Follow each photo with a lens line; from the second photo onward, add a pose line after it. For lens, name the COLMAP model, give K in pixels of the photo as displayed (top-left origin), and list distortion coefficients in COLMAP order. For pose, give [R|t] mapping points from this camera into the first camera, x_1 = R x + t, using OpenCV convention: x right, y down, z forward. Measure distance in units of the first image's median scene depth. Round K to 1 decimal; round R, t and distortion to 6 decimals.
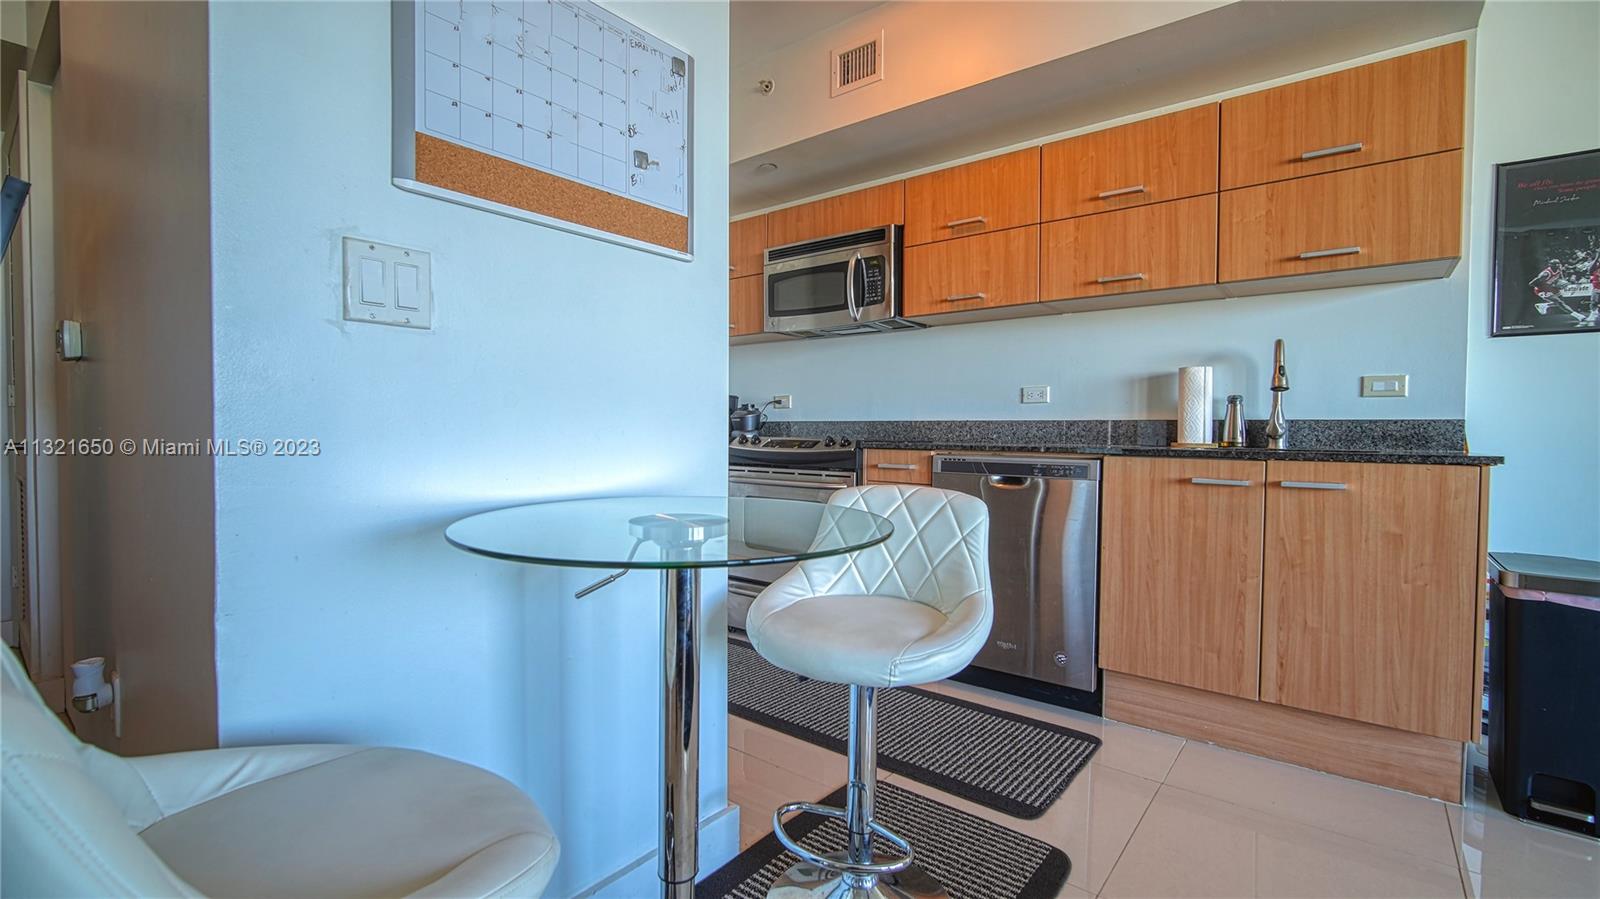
lens RADIAL K [[698.0, 0, 801.7], [0, 698.0, 446.9], [0, 0, 1]] dist [-0.015084, 0.004853]
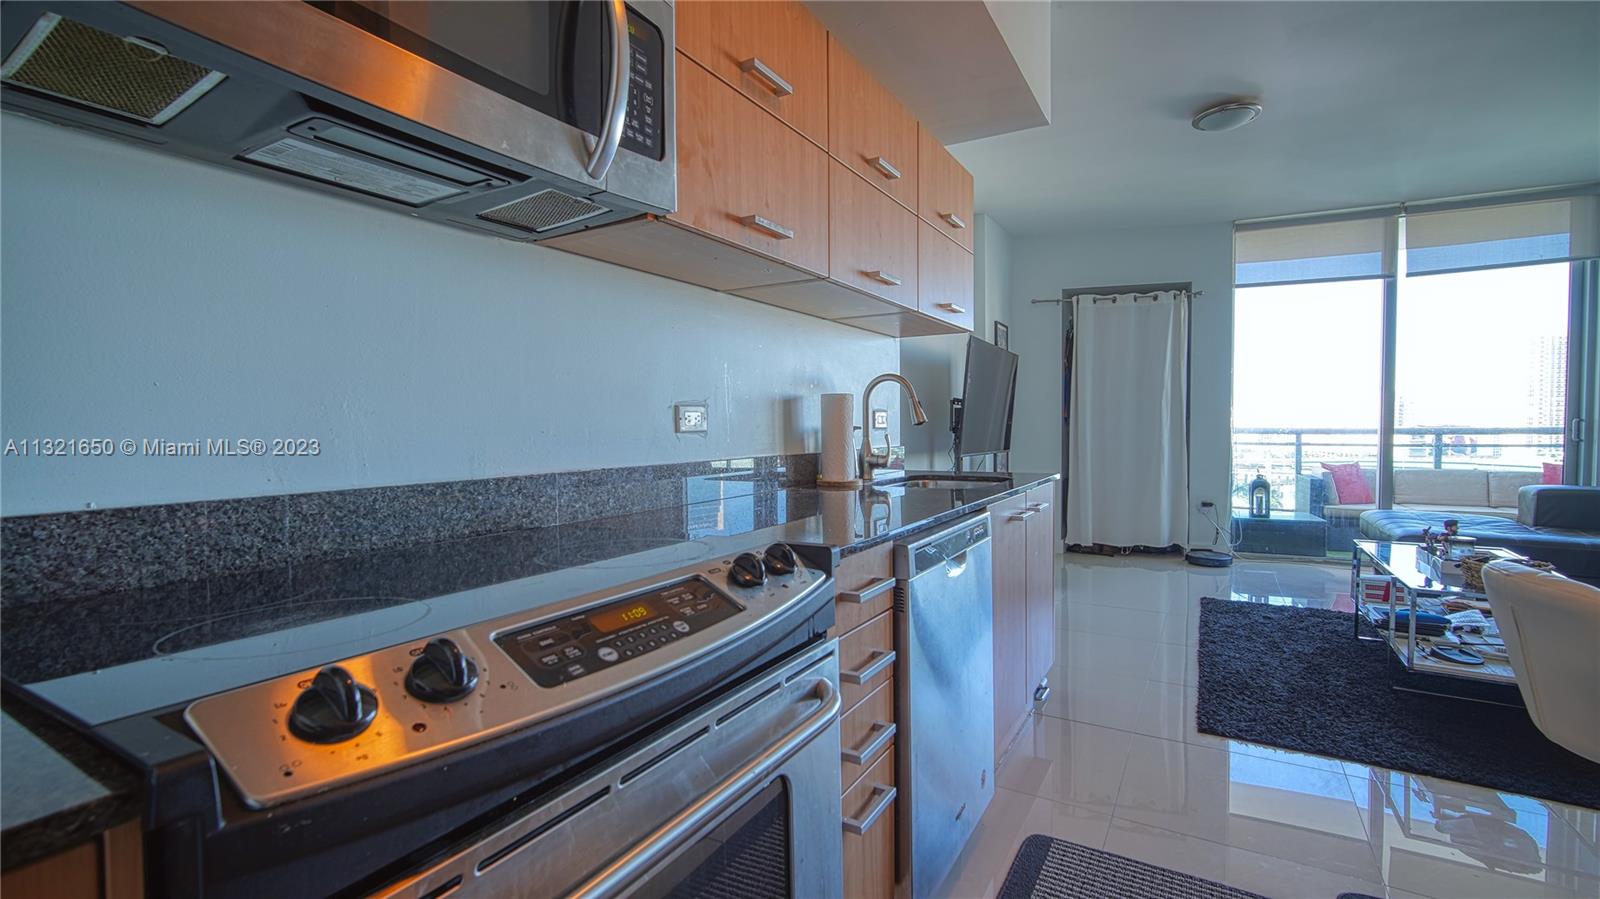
lens RADIAL K [[698.0, 0, 797.5], [0, 698.0, 445.7], [0, 0, 1]] dist [-0.015084, 0.004853]
pose [[-0.129381, -0.037860, 0.990872, -0.326191], [0.031135, 0.998623, 0.042221, -0.093879], [-0.991106, 0.036314, -0.128024, 1.259335]]
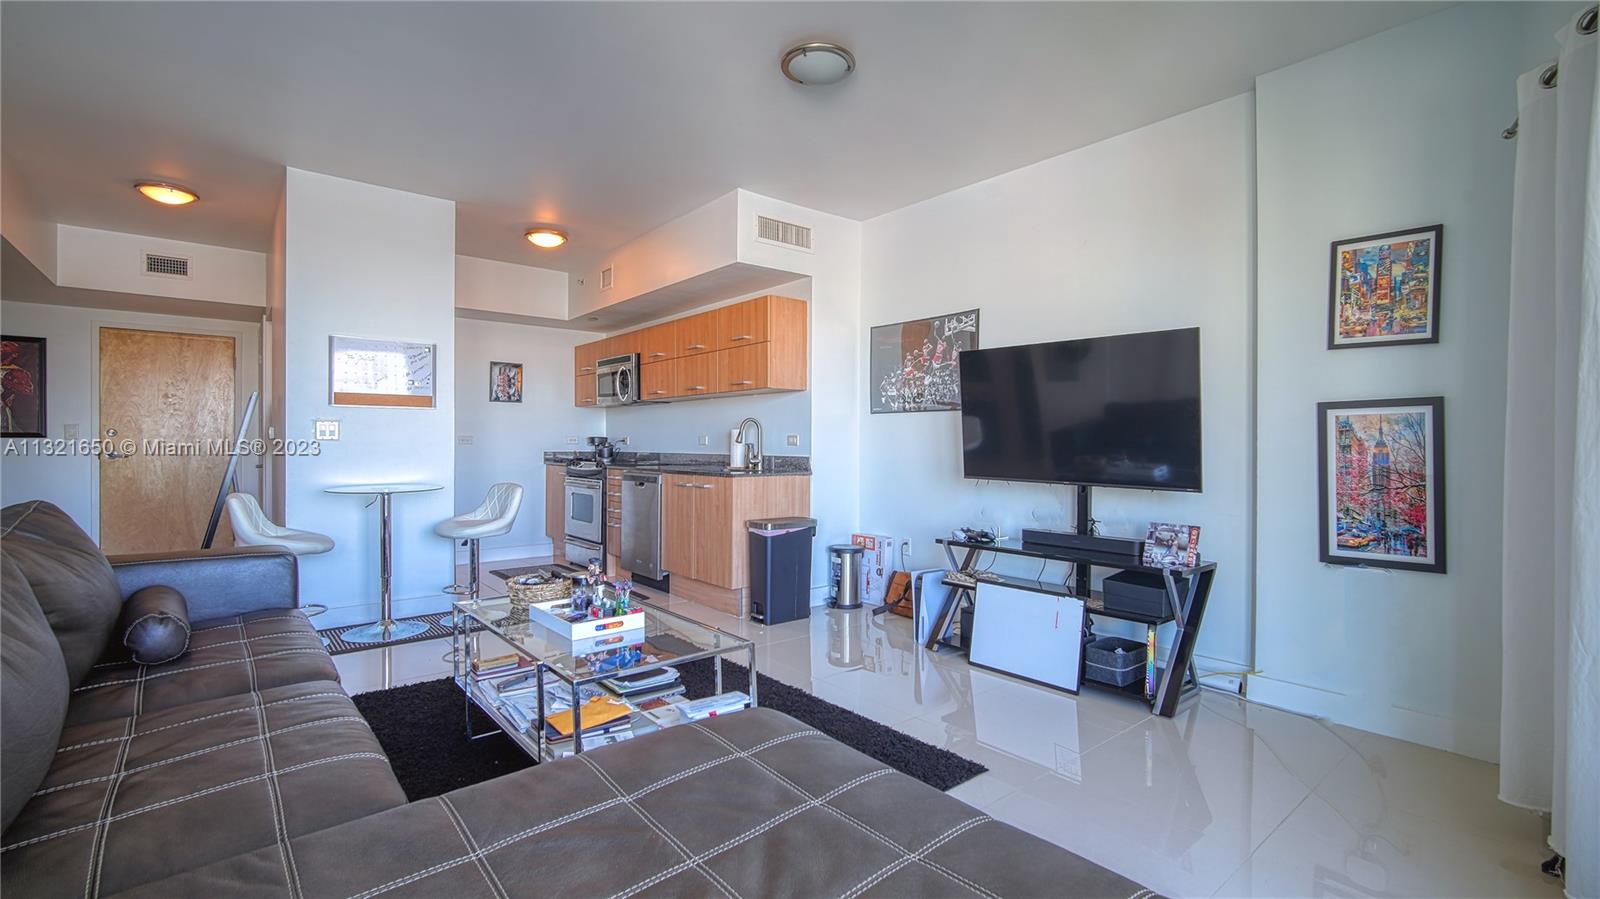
lens RADIAL K [[698.0, 0, 804.0], [0, 698.0, 449.1], [0, 0, 1]] dist [-0.015084, 0.004853]
pose [[0.980556, -0.002764, -0.196222, 1.244253], [-0.000448, 0.999867, -0.016323, -0.024919], [0.196241, 0.016093, 0.980424, -1.032821]]
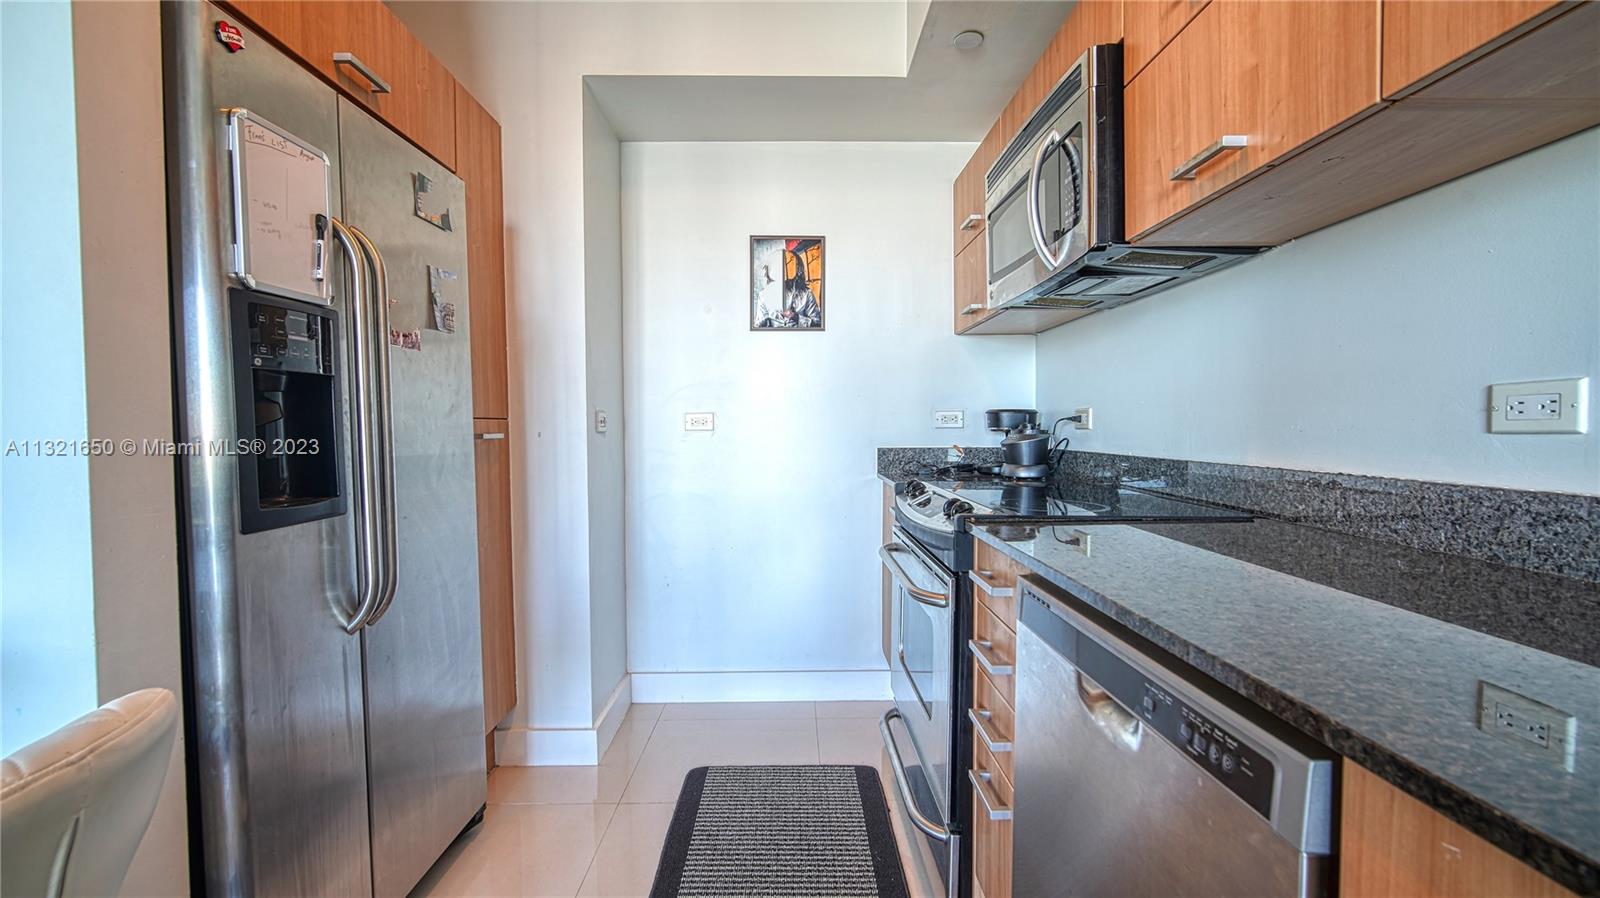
lens RADIAL K [[698.0, 0, 803.8], [0, 698.0, 452.3], [0, 0, 1]] dist [-0.015084, 0.004853]
pose [[0.639383, 0.017876, -0.768681, 0.464207], [-0.004511, 0.999800, 0.019498, -0.075572], [0.768875, -0.008999, 0.639335, 0.709785]]
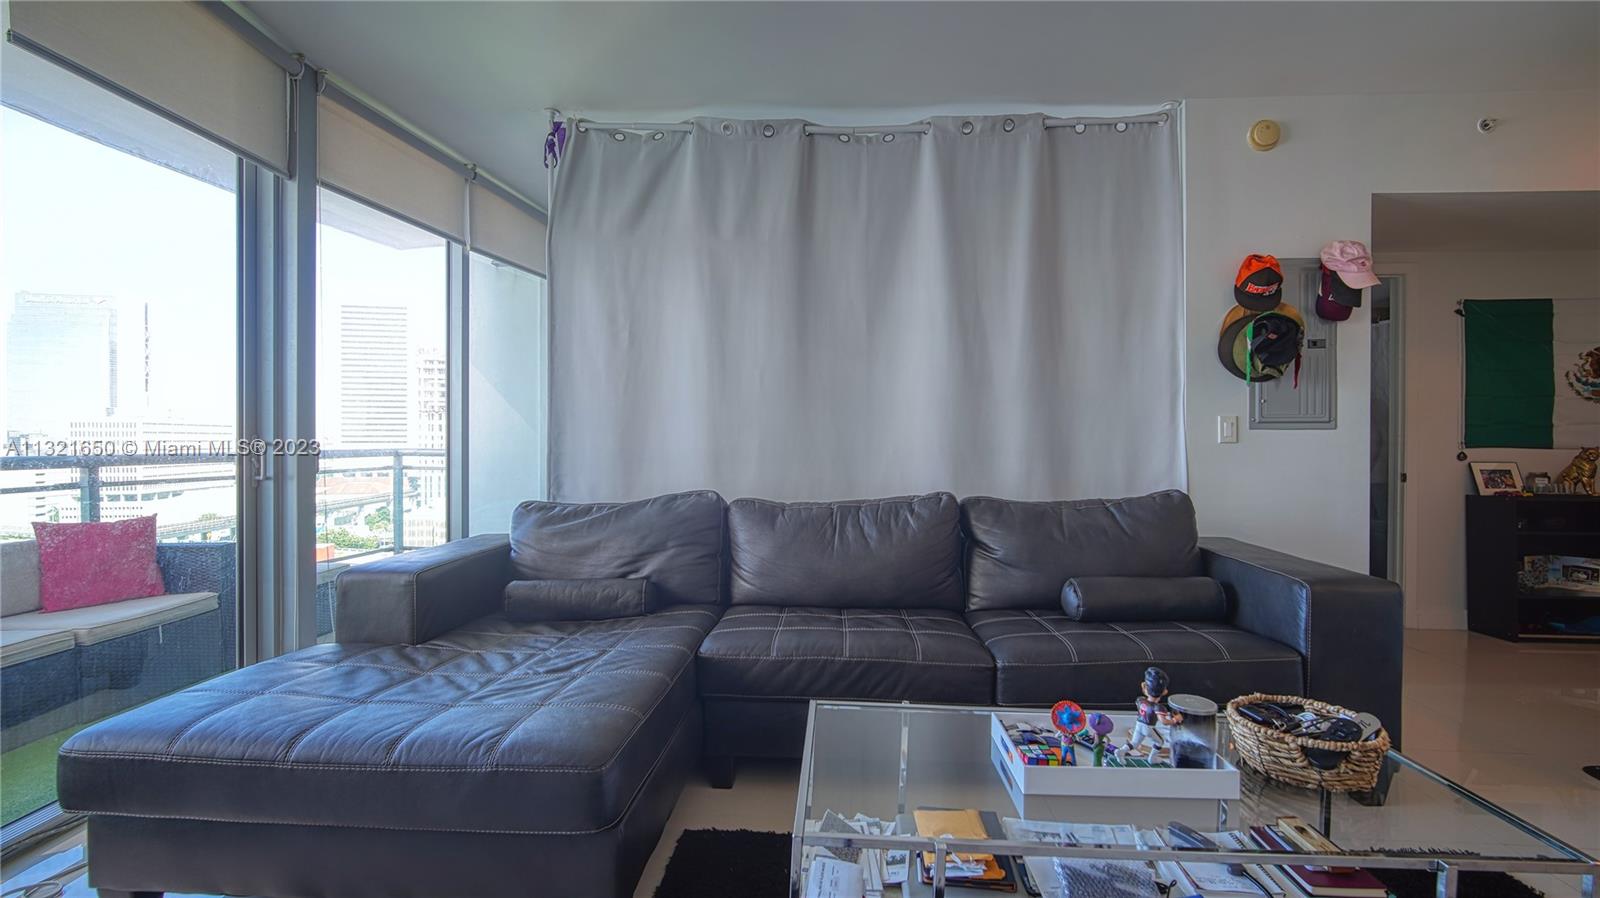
lens RADIAL K [[698.0, 0, 801.7], [0, 698.0, 443.0], [0, 0, 1]] dist [-0.015084, 0.004853]
pose [[-0.823924, -0.008164, -0.566642, 1.261319], [-0.022704, 0.999569, 0.018612, -0.055996], [0.566246, 0.028200, -0.823754, 0.247635]]
